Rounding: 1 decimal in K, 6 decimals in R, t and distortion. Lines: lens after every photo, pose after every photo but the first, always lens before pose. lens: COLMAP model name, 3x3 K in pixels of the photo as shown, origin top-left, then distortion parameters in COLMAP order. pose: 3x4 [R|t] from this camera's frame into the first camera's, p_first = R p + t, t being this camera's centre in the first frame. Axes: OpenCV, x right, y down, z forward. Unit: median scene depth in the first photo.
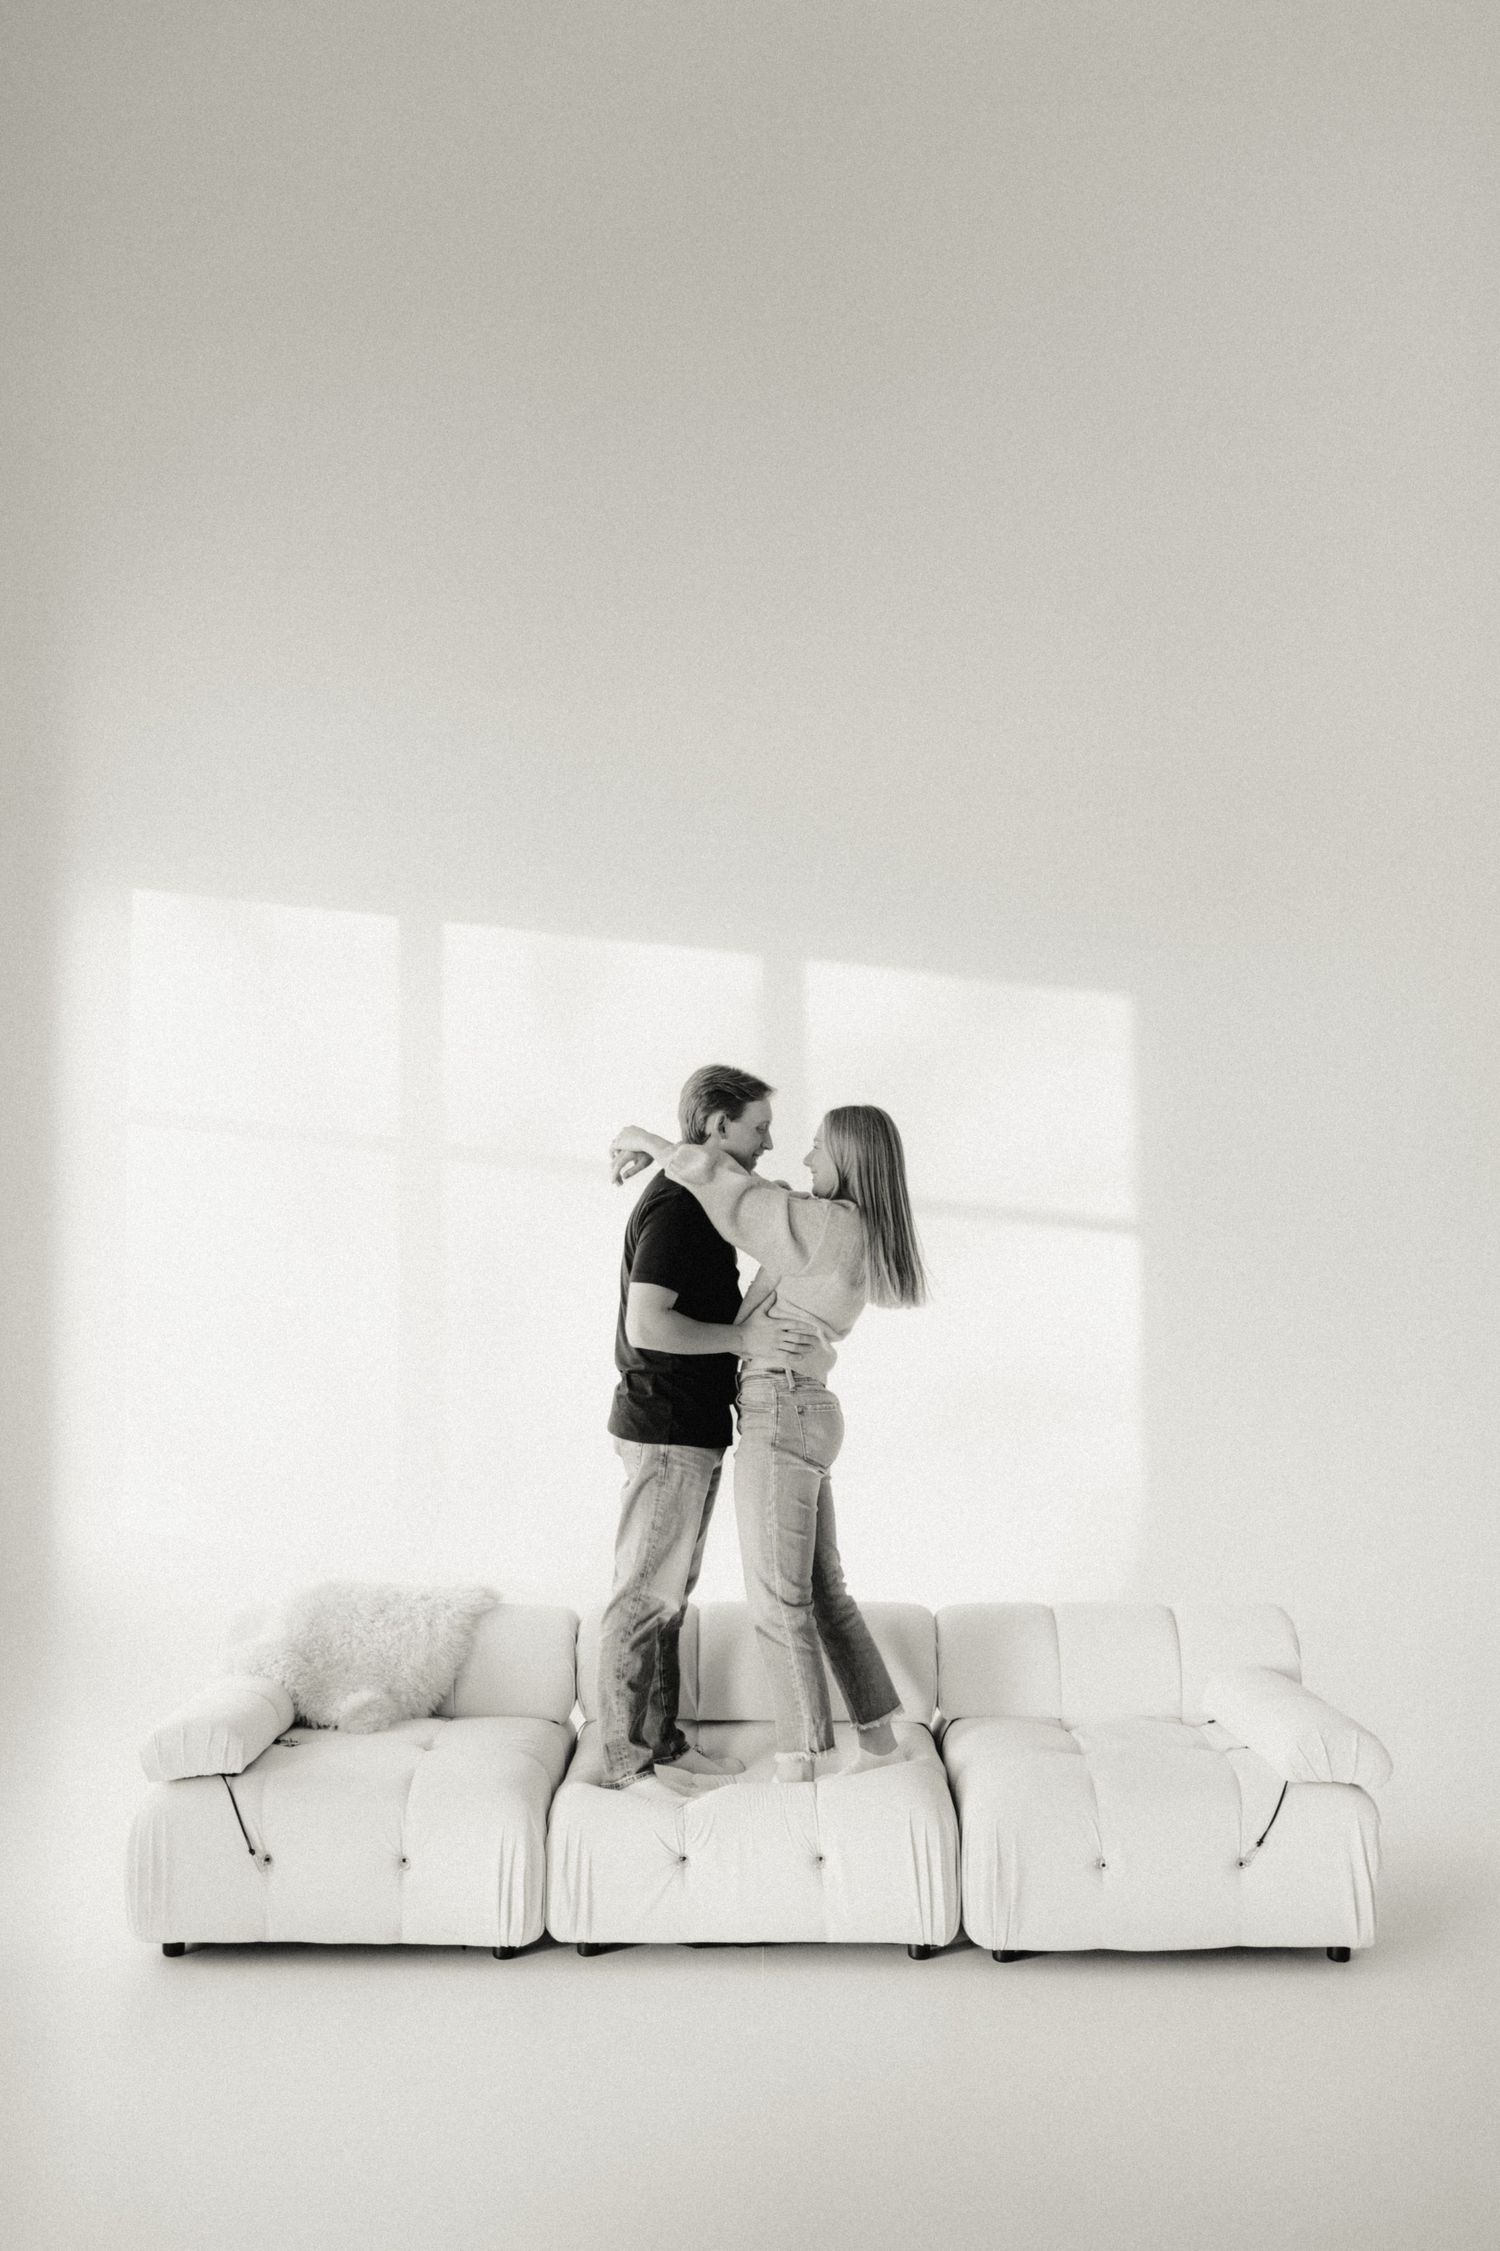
lens RADIAL K [[1770.2, 0, 750.0], [0, 1770.2, 1125.5], [0, 0, 1]] dist [0.000057, -0.002341]
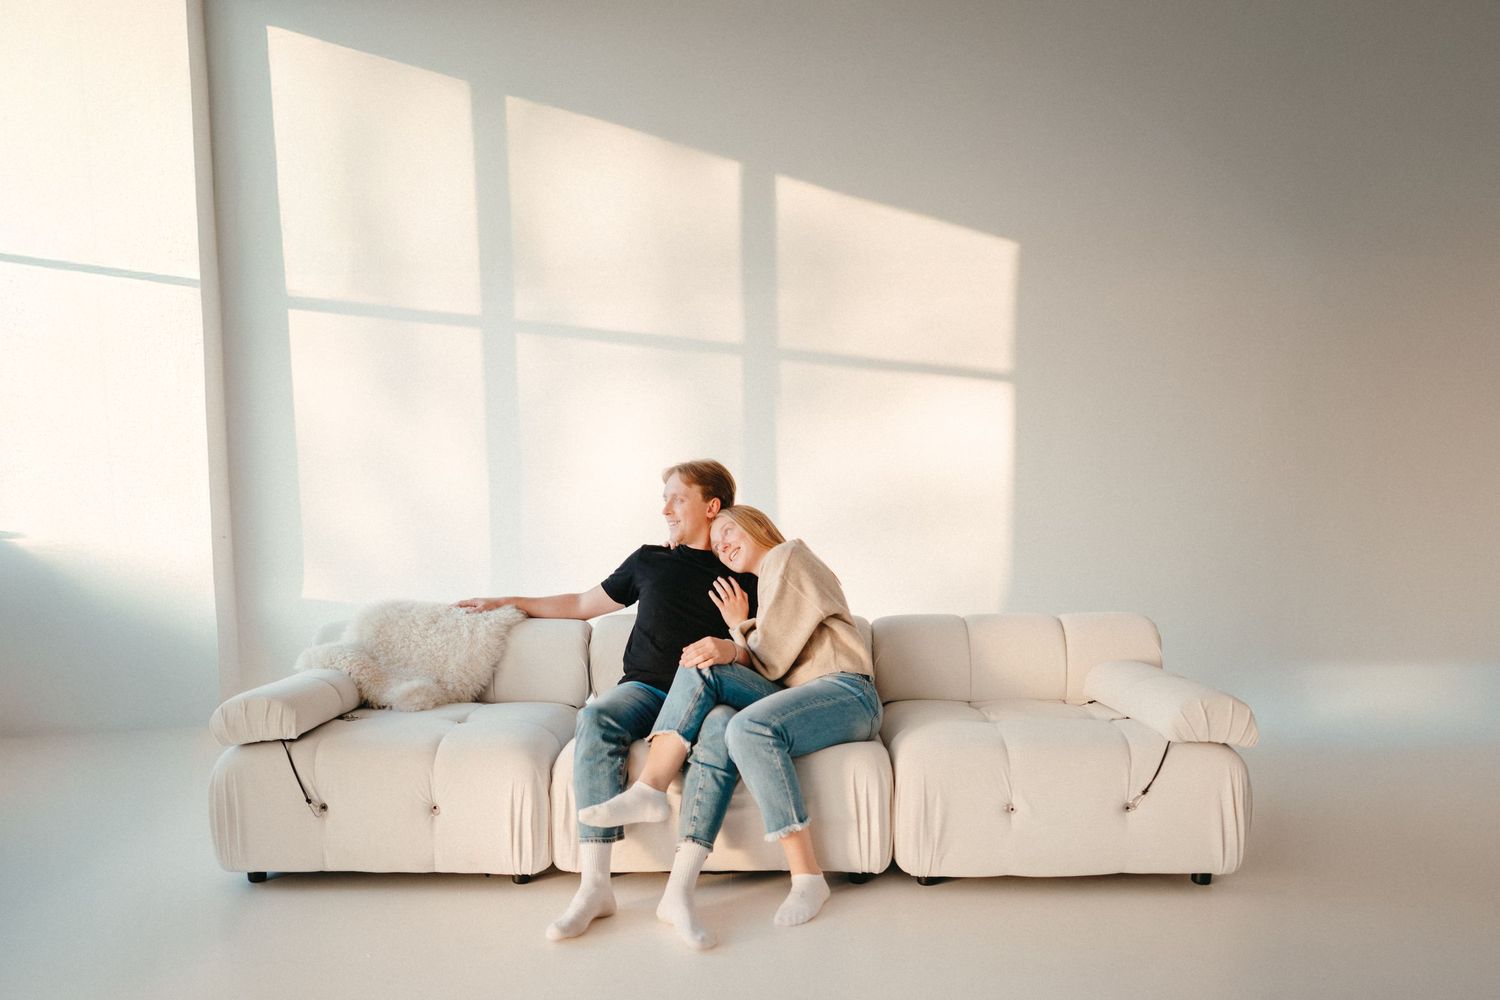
lens RADIAL K [[1179.6, 0, 750.0], [0, 1179.6, 500.0], [0, 0, 1]] dist [0.000057, -0.002341]
pose [[0.999949, 0.000202, 0.010091, 0.012144], [-0.001536, 0.991201, 0.132358, 0.092642], [-0.009976, -0.132366, 0.991151, 0.210331]]
